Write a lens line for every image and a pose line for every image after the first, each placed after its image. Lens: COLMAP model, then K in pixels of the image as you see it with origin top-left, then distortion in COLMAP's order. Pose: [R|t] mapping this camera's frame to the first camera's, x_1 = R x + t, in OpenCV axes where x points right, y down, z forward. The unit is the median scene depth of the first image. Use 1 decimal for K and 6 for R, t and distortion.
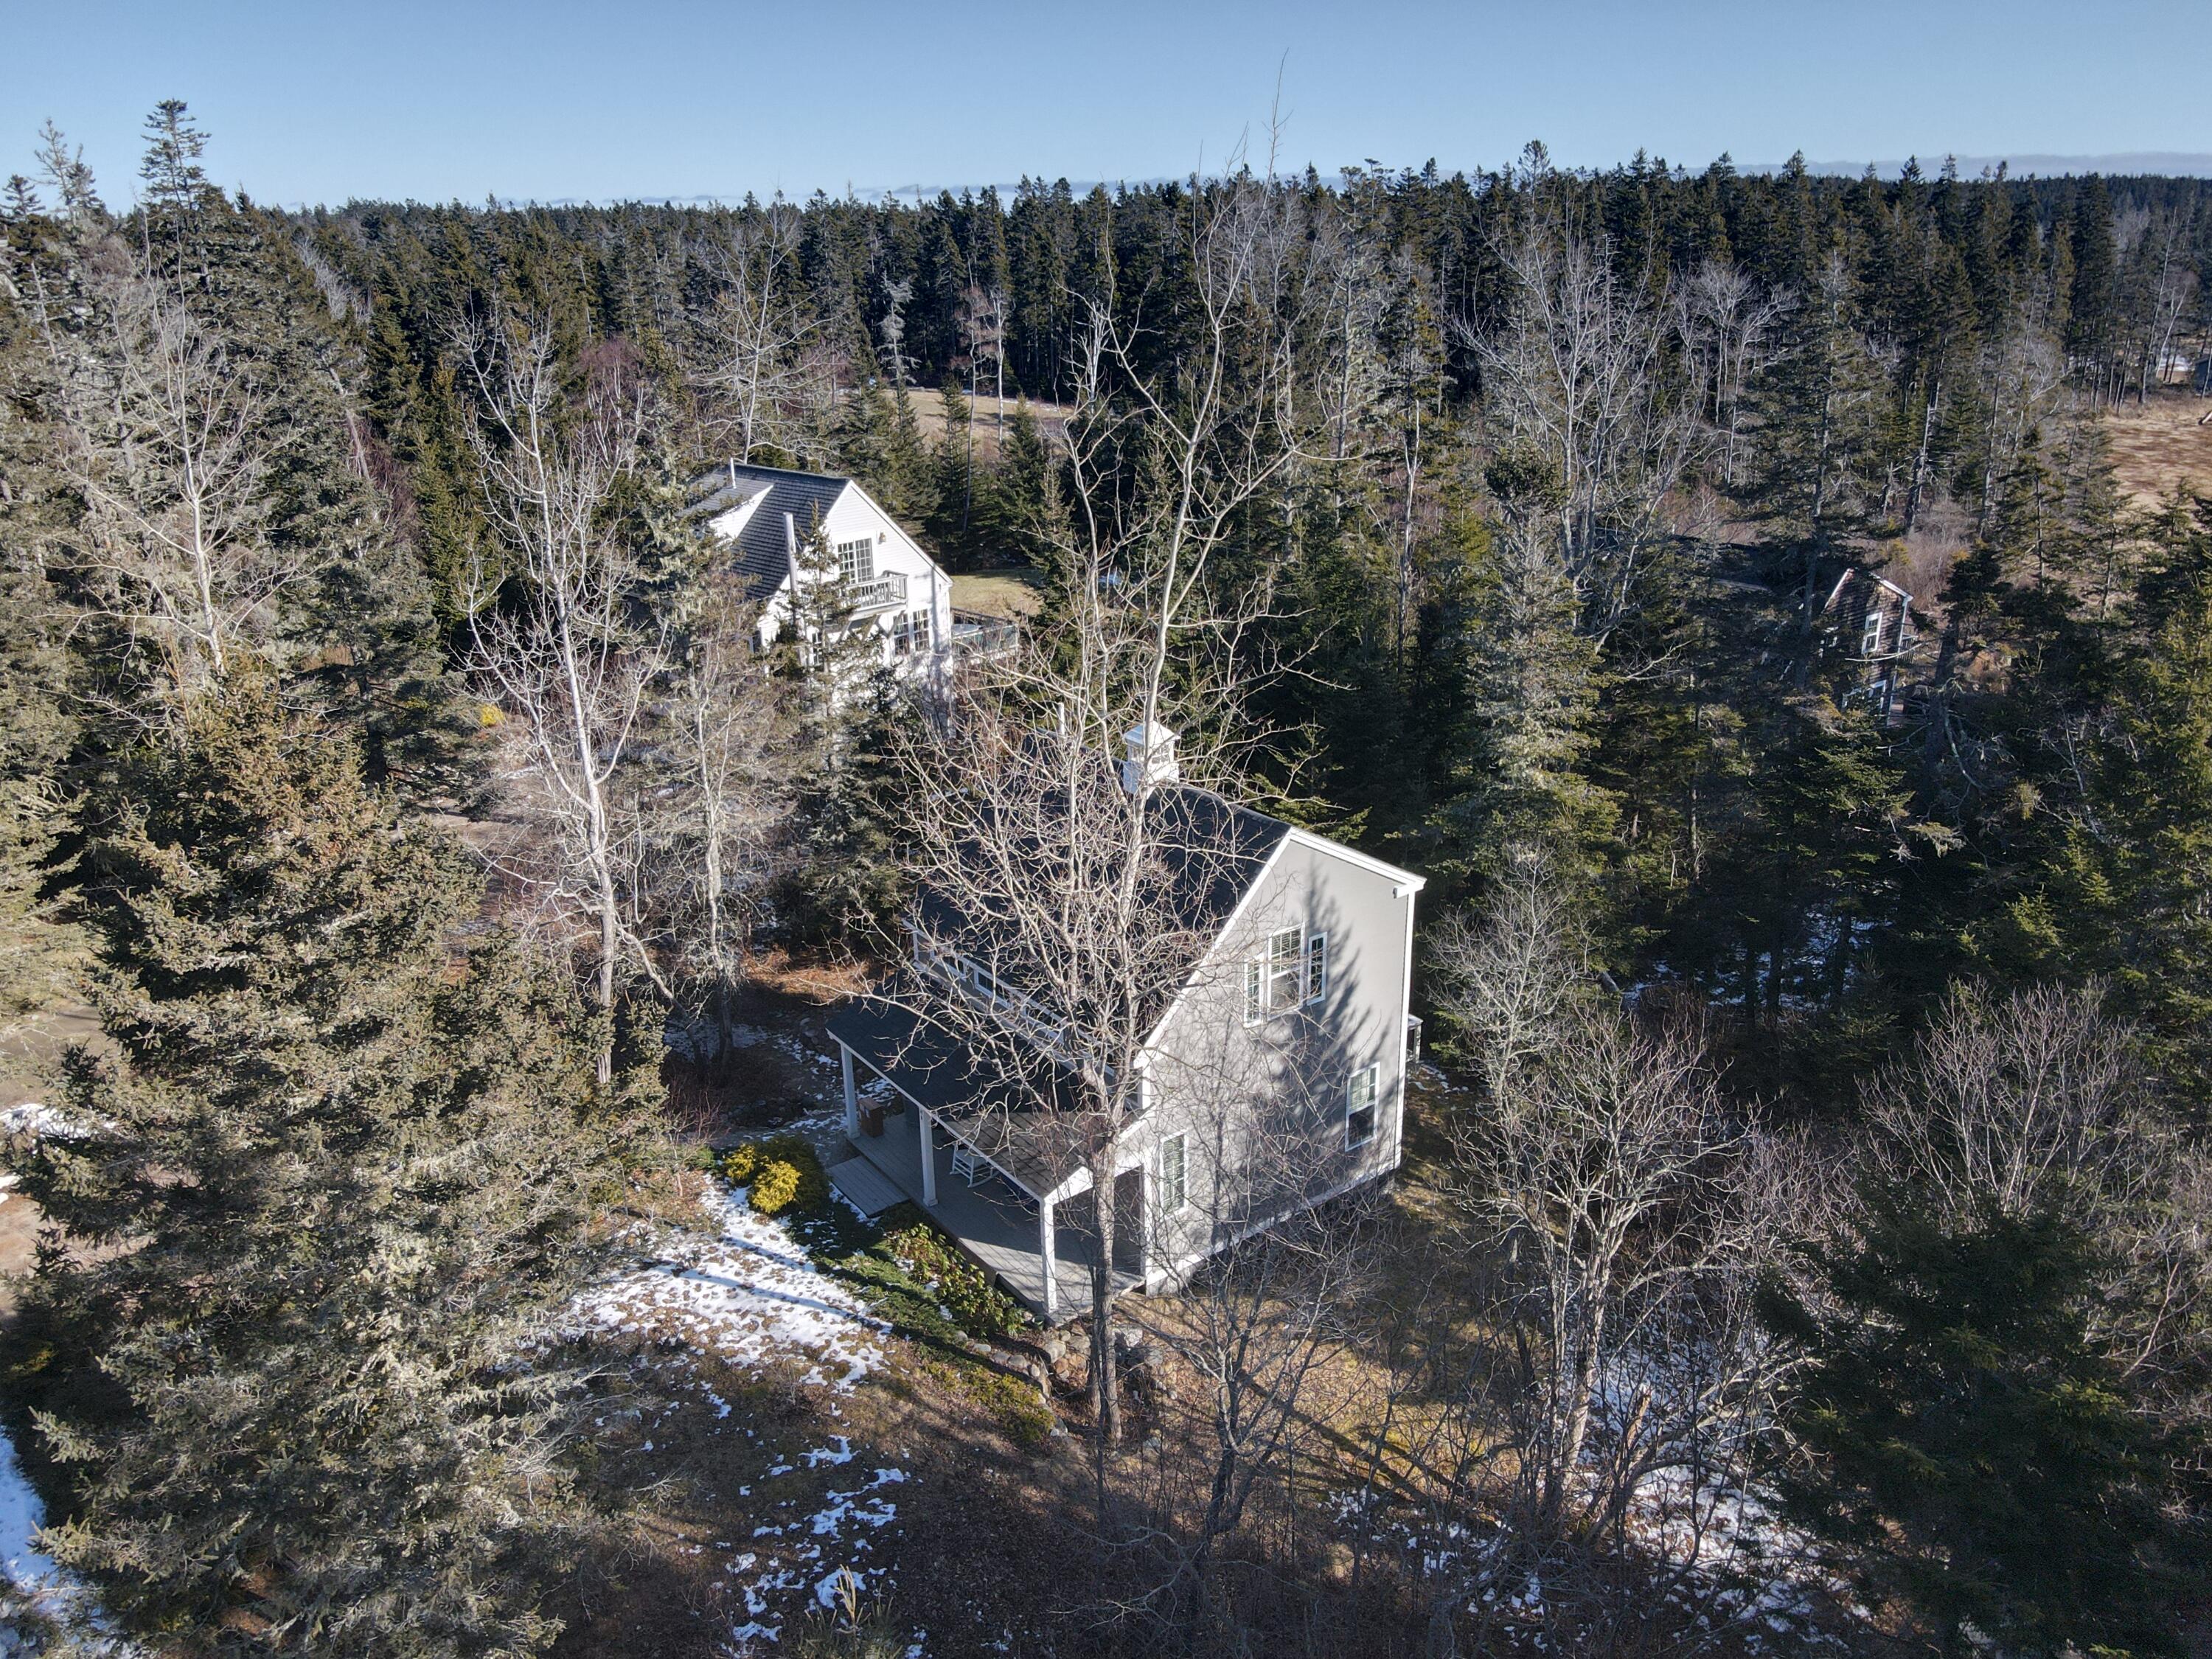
lens RADIAL K [[1622.7, 0, 1107.1], [0, 1622.7, 825.9], [0, 0, 1]] dist [0.004715, 0.014419]
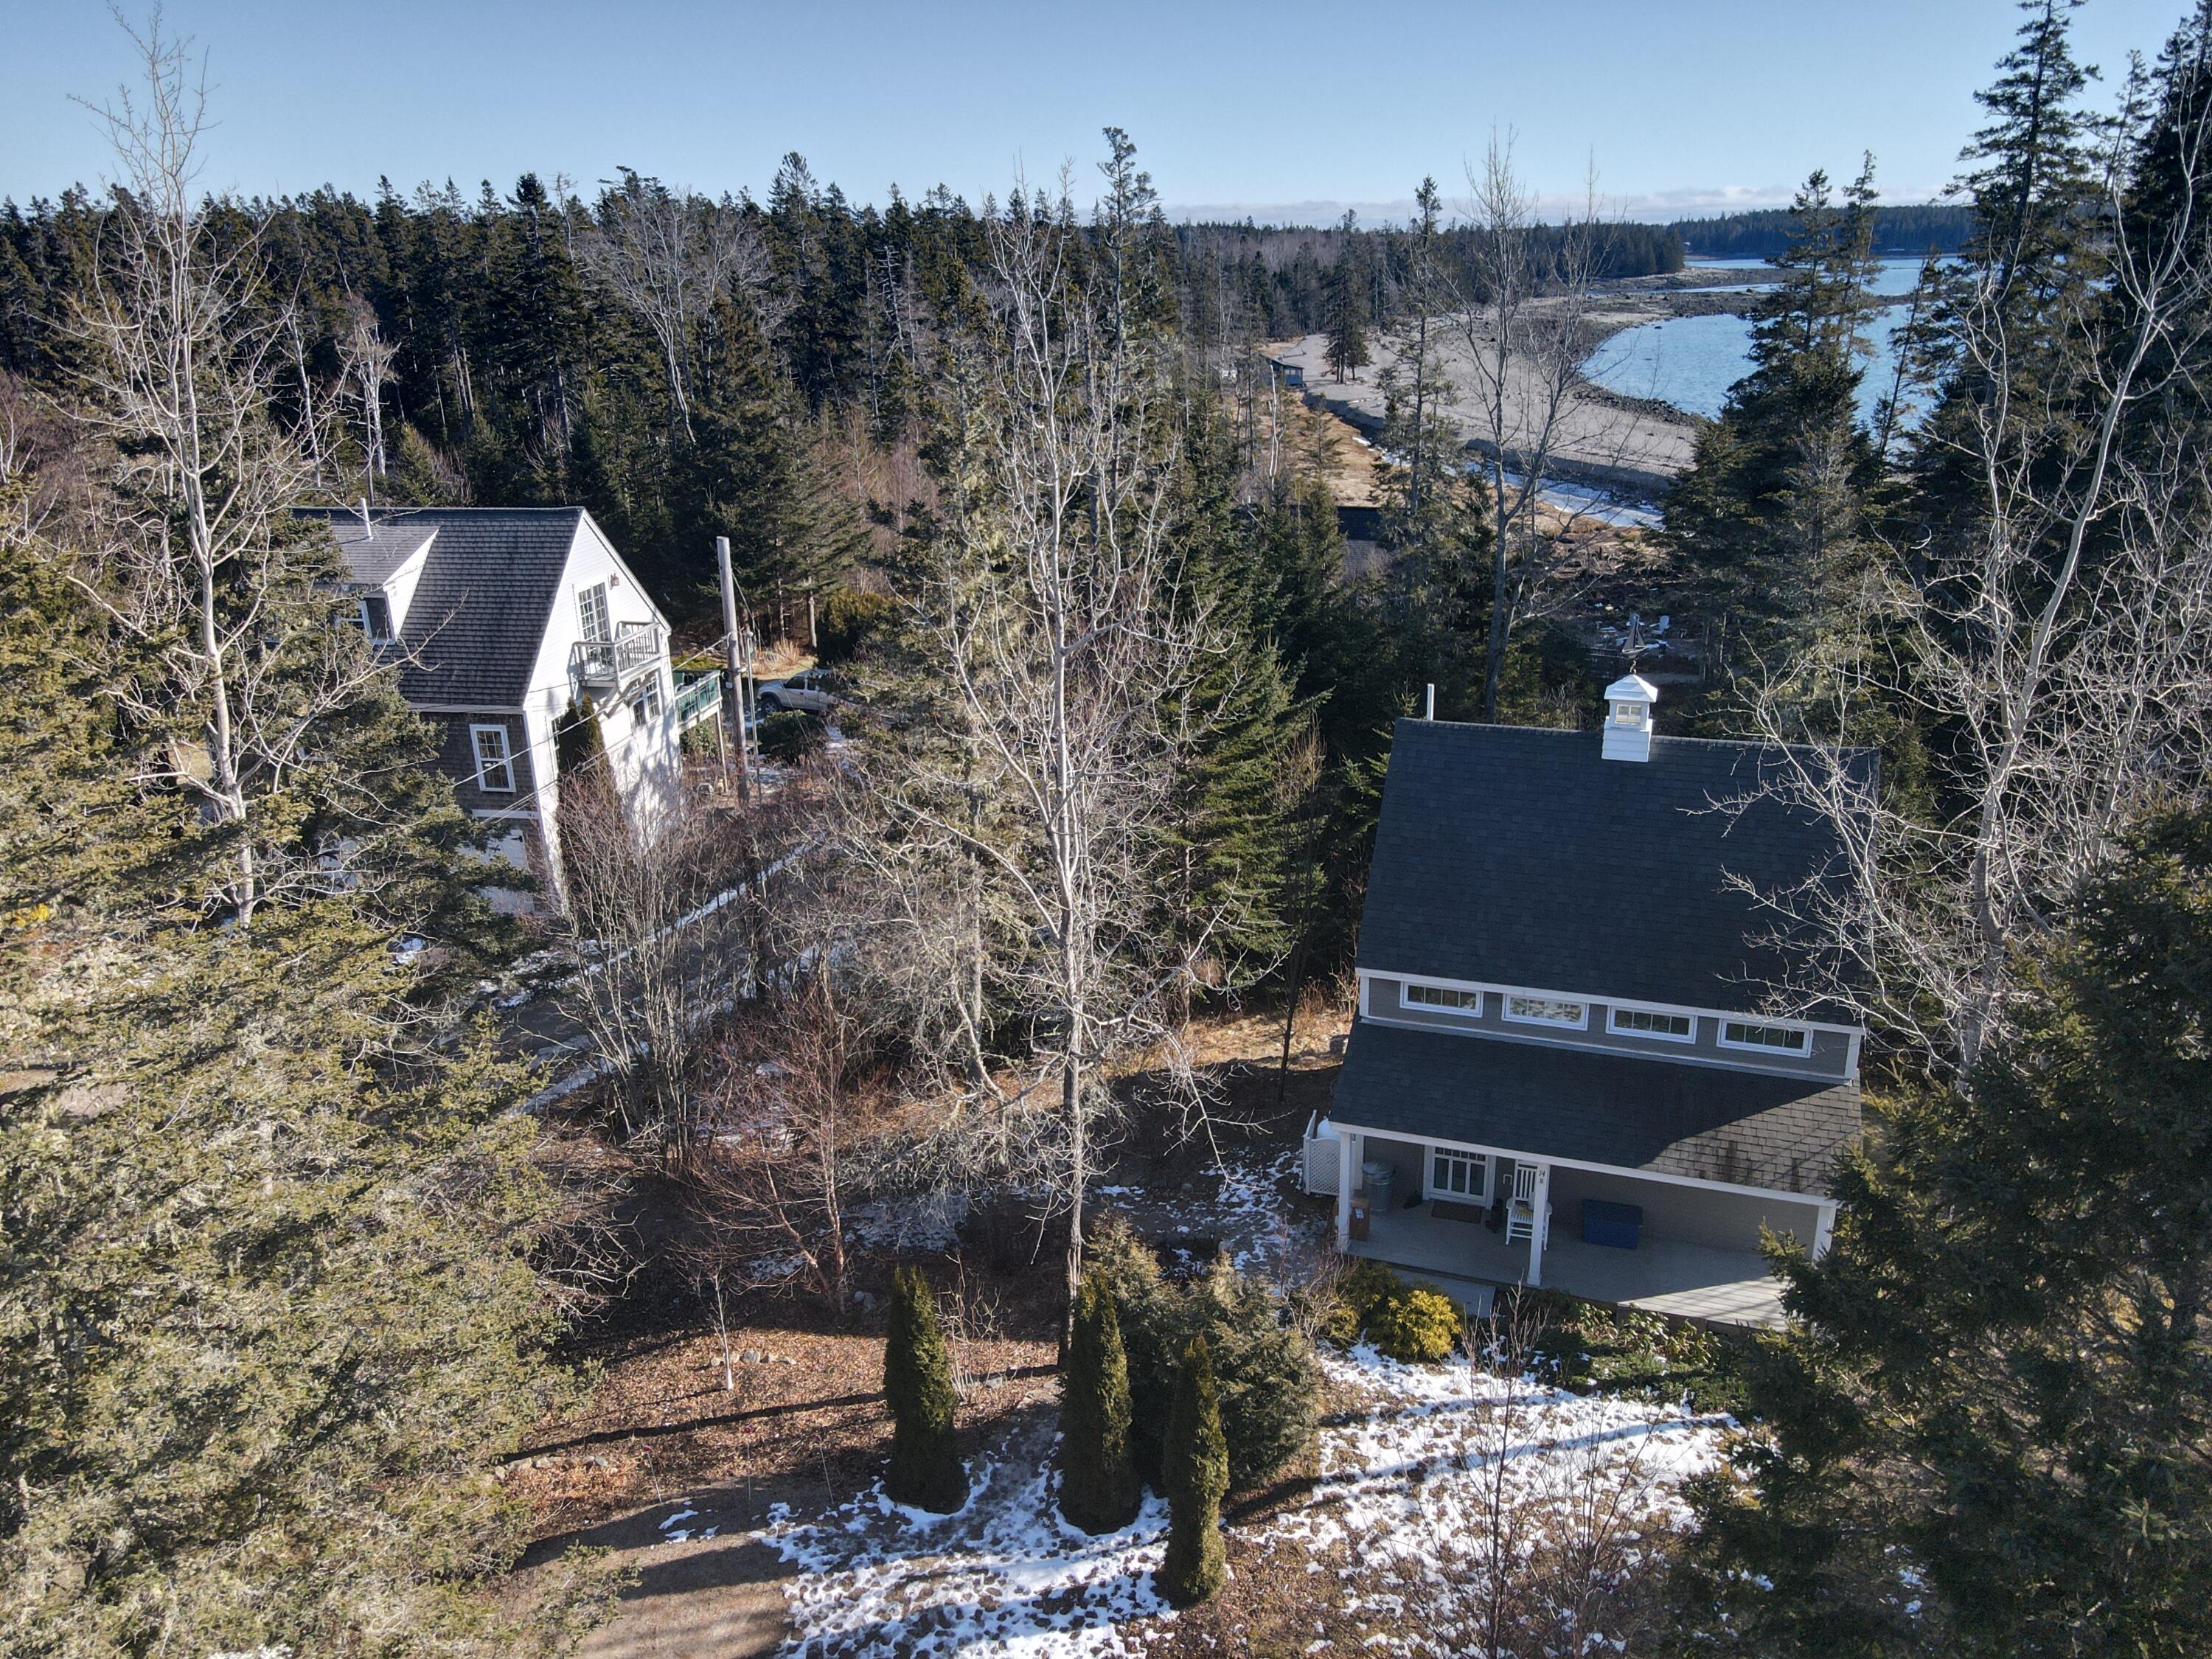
lens RADIAL K [[1622.7, 0, 1112.4], [0, 1622.7, 828.5], [0, 0, 1]] dist [0.004715, 0.014419]
pose [[0.824084, -0.188599, 0.534150, -0.368936], [0.200734, 0.978985, 0.035972, -0.037980], [-0.529709, 0.077578, 0.844624, 0.206876]]
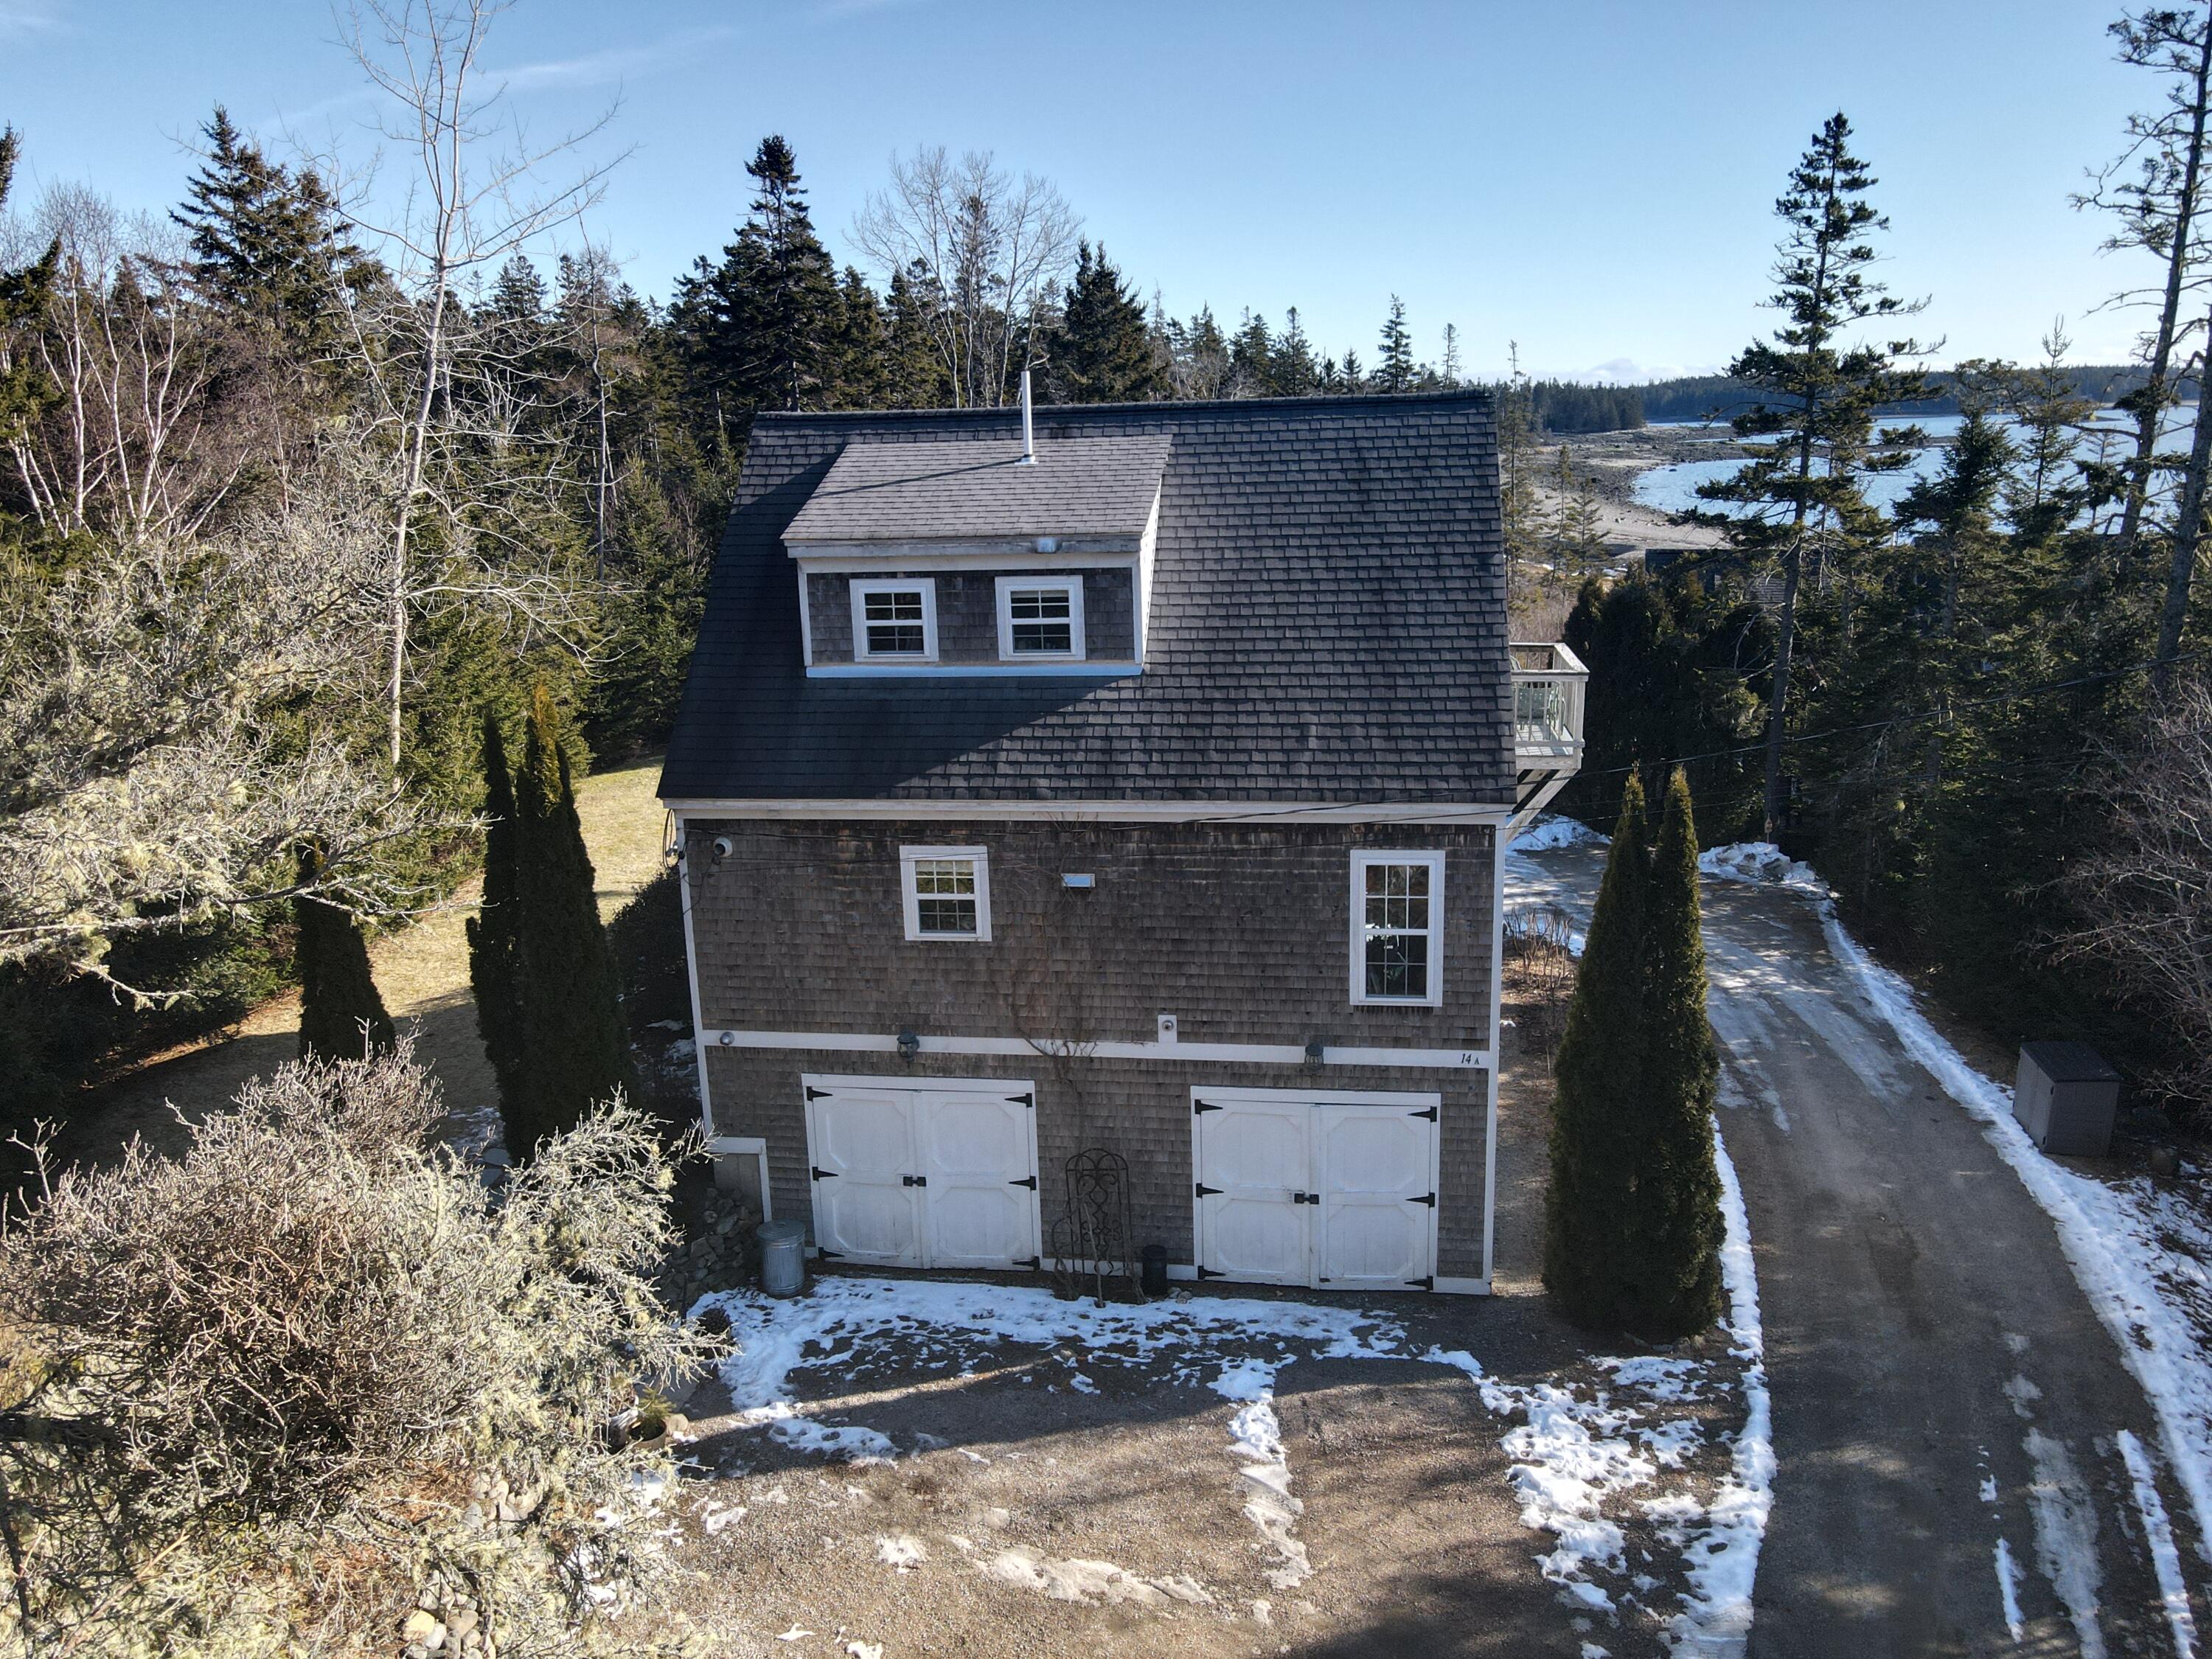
lens RADIAL K [[1622.7, 0, 1109.5], [0, 1622.7, 823.0], [0, 0, 1]] dist [0.004715, 0.014419]
pose [[0.797579, -0.145196, 0.585479, -0.425069], [0.218027, 0.974371, -0.055372, -0.110233], [-0.562434, 0.171813, 0.808794, 0.722446]]
